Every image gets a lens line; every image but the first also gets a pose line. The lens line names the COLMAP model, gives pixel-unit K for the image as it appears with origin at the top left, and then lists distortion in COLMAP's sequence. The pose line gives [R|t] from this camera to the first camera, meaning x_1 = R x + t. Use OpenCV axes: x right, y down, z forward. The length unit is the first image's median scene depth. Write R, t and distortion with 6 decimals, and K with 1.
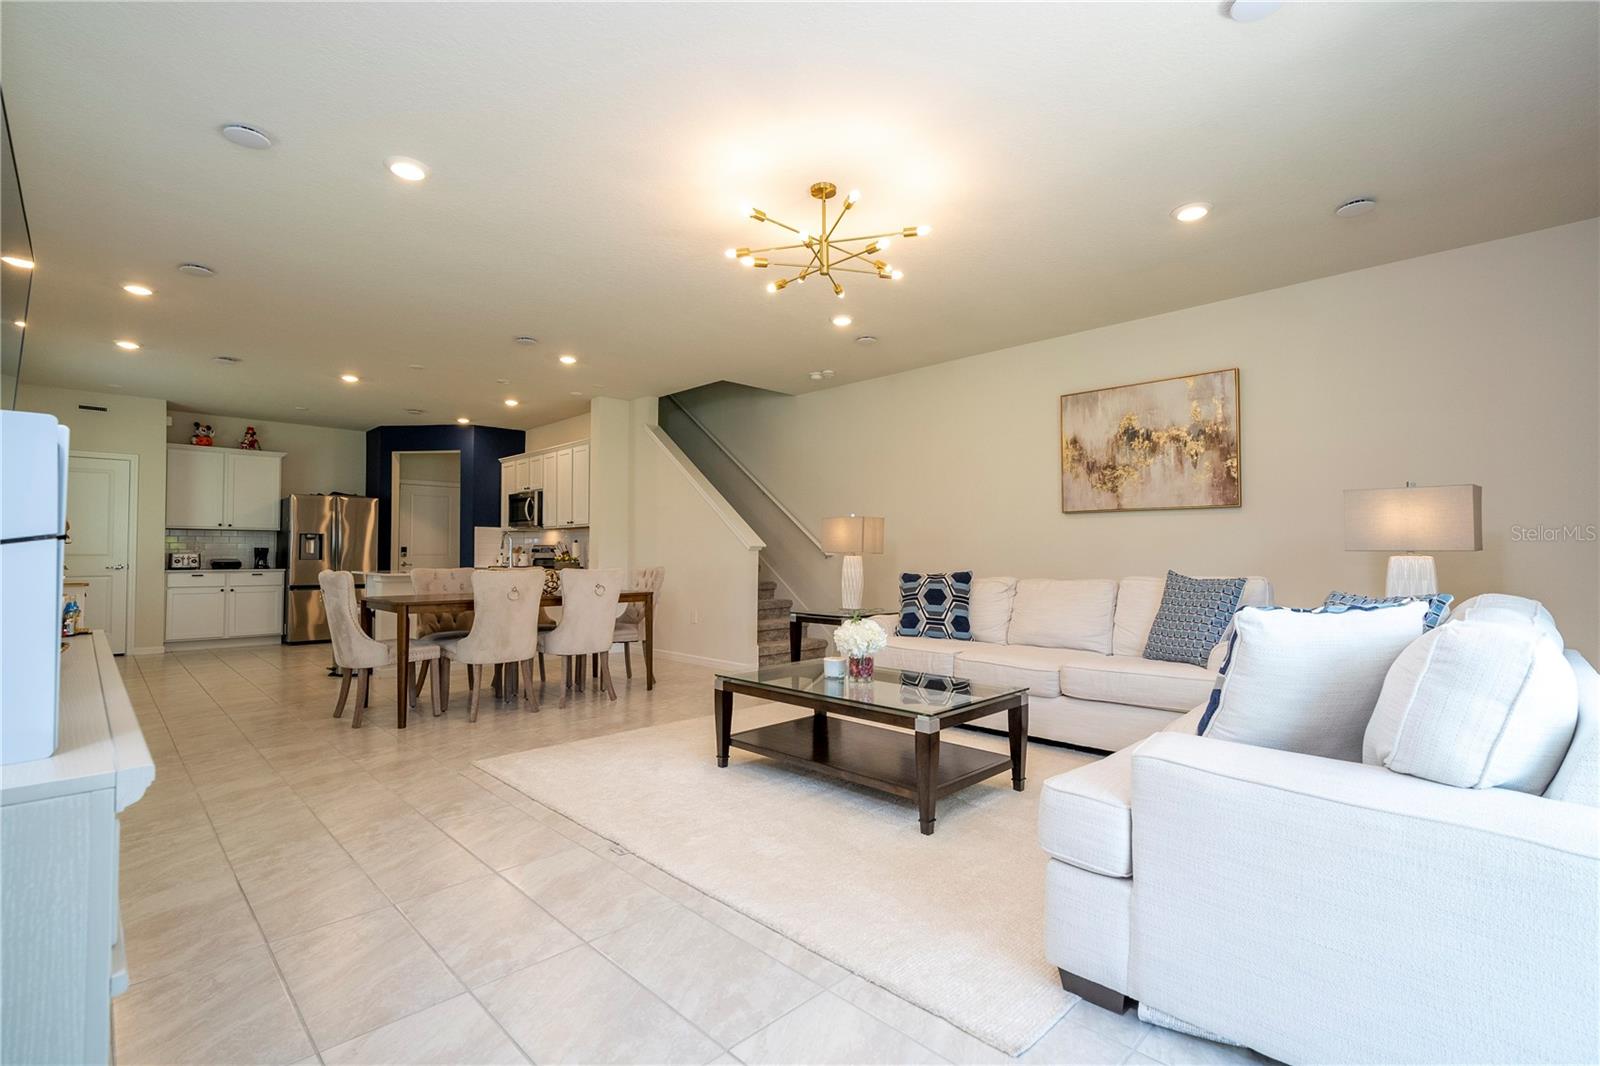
lens RADIAL K [[736.8, 0, 781.1], [0, 736.8, 531.9], [0, 0, 1]] dist [0.034111, 0.000334]
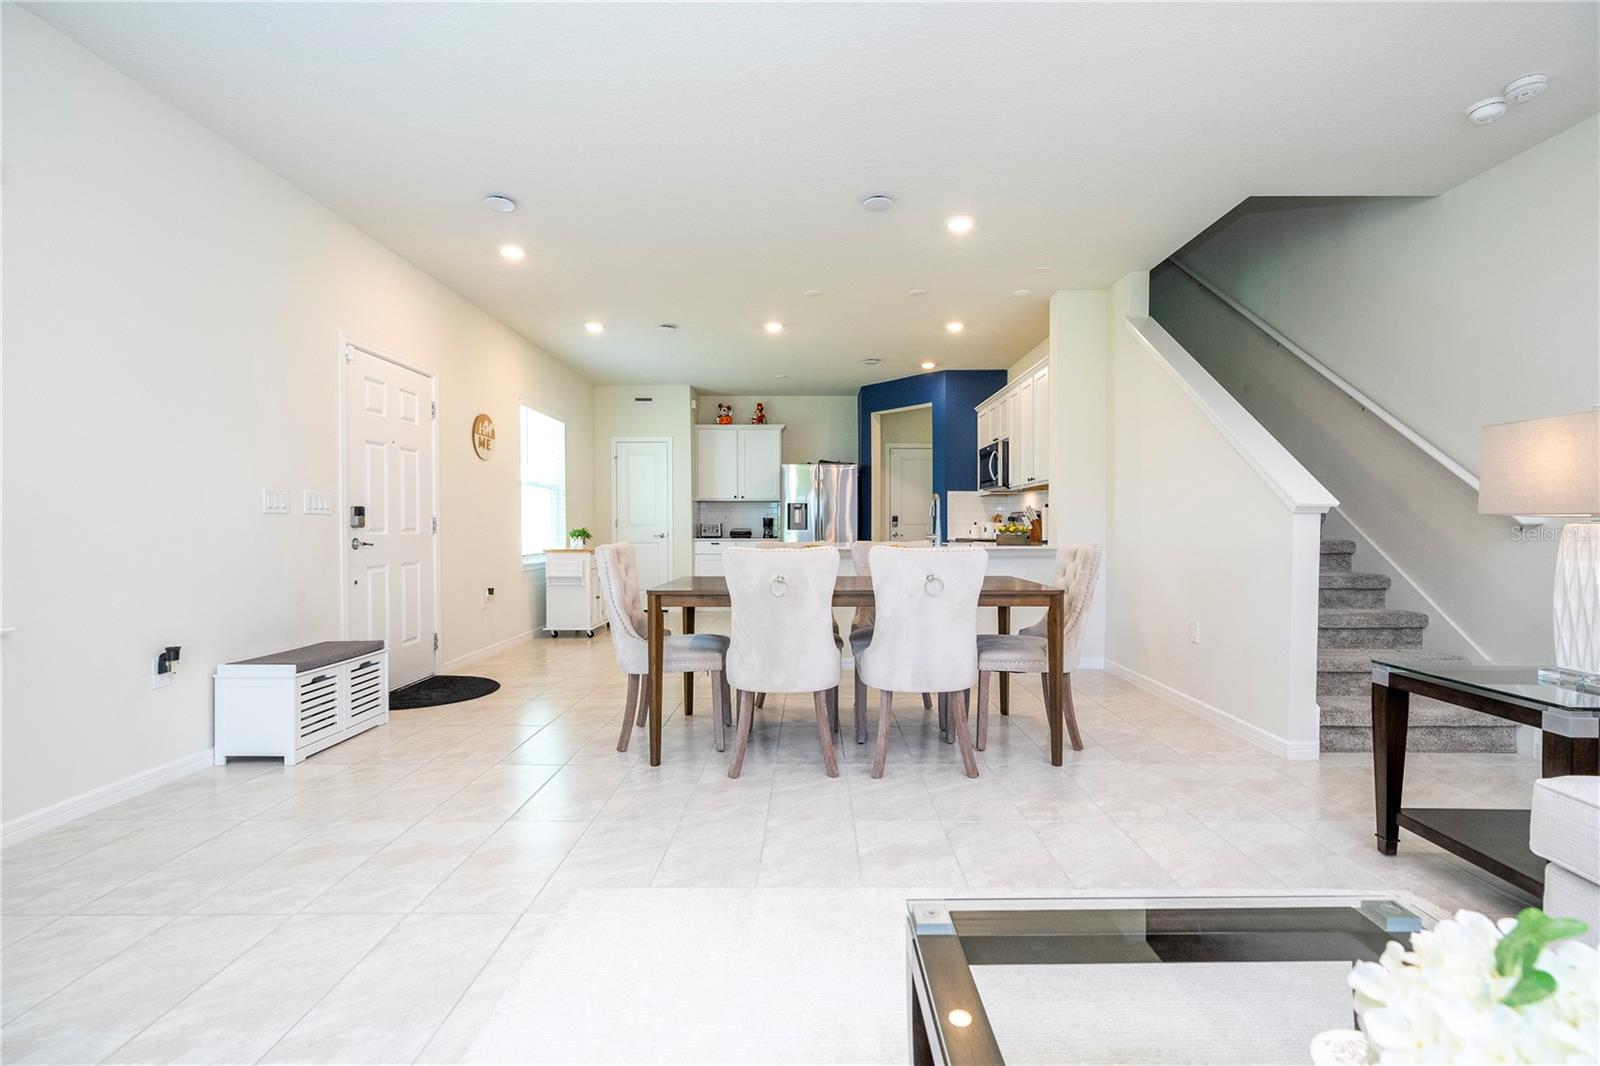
lens RADIAL K [[721.5, 0, 808.7], [0, 721.5, 537.0], [0, 0, 1]] dist [-0.000589, 0.000104]
pose [[0.729547, 0.009063, -0.683870, 0.037115], [0.023547, 0.998987, 0.038359, 0.010814], [0.683525, -0.044087, 0.728595, 0.313590]]
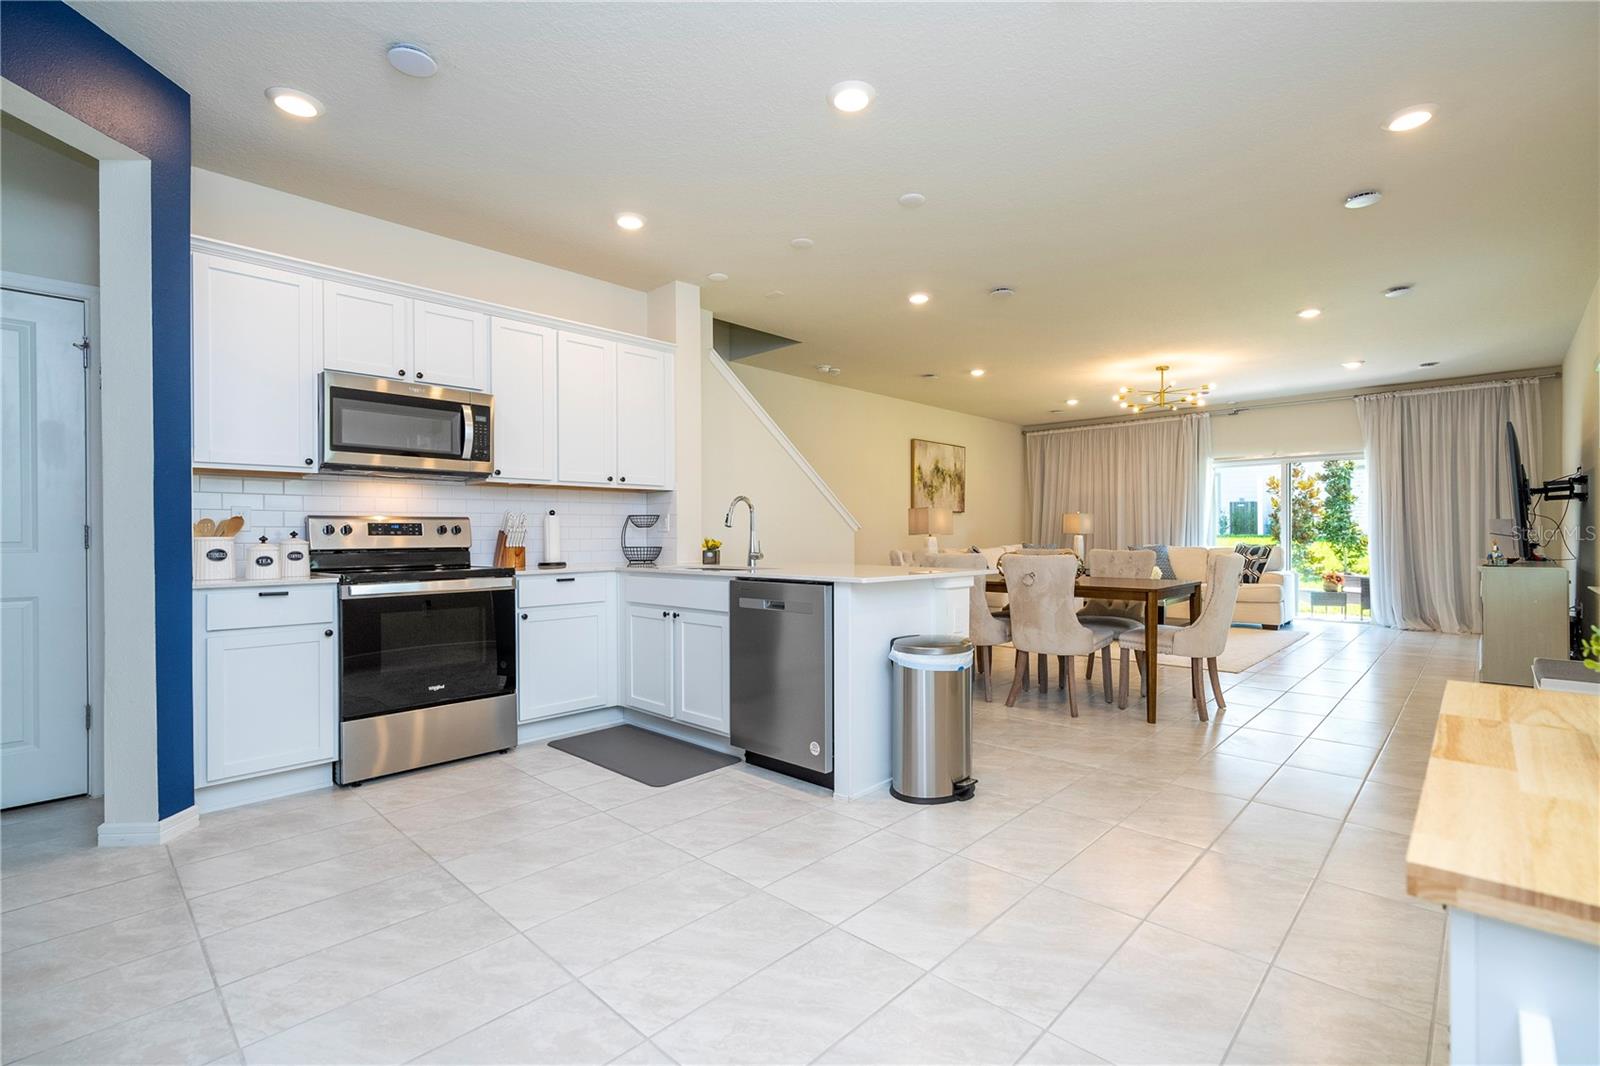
lens RADIAL K [[721.5, 0, 808.7], [0, 721.5, 537.0], [0, 0, 1]] dist [-0.000589, 0.000104]
pose [[-0.054458, 0.000345, 0.998516, -0.763565], [-0.030818, 0.999523, -0.002026, 0.022972], [-0.998040, -0.030882, -0.054421, 0.829466]]
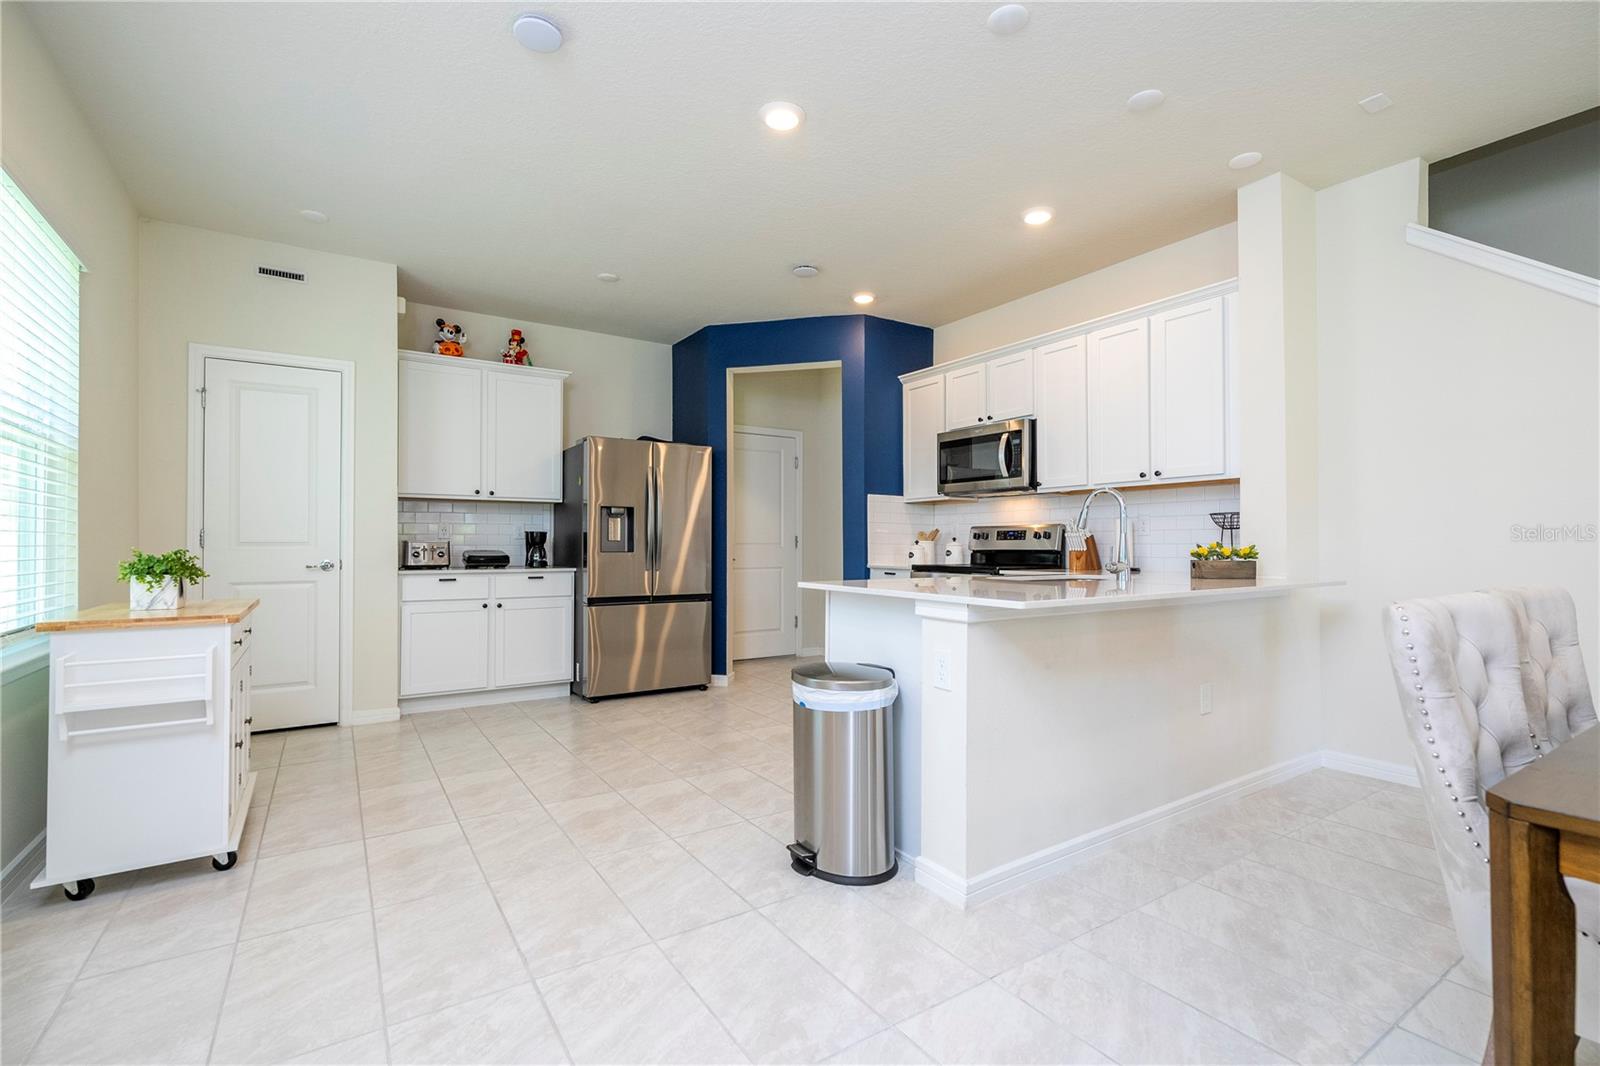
lens RADIAL K [[721.5, 0, 808.7], [0, 721.5, 537.0], [0, 0, 1]] dist [-0.000589, 0.000104]
pose [[0.985578, 0.000827, -0.169221, -0.394637], [0.003004, 0.999745, 0.022379, 0.013569], [0.169197, -0.022565, 0.985324, 0.486027]]
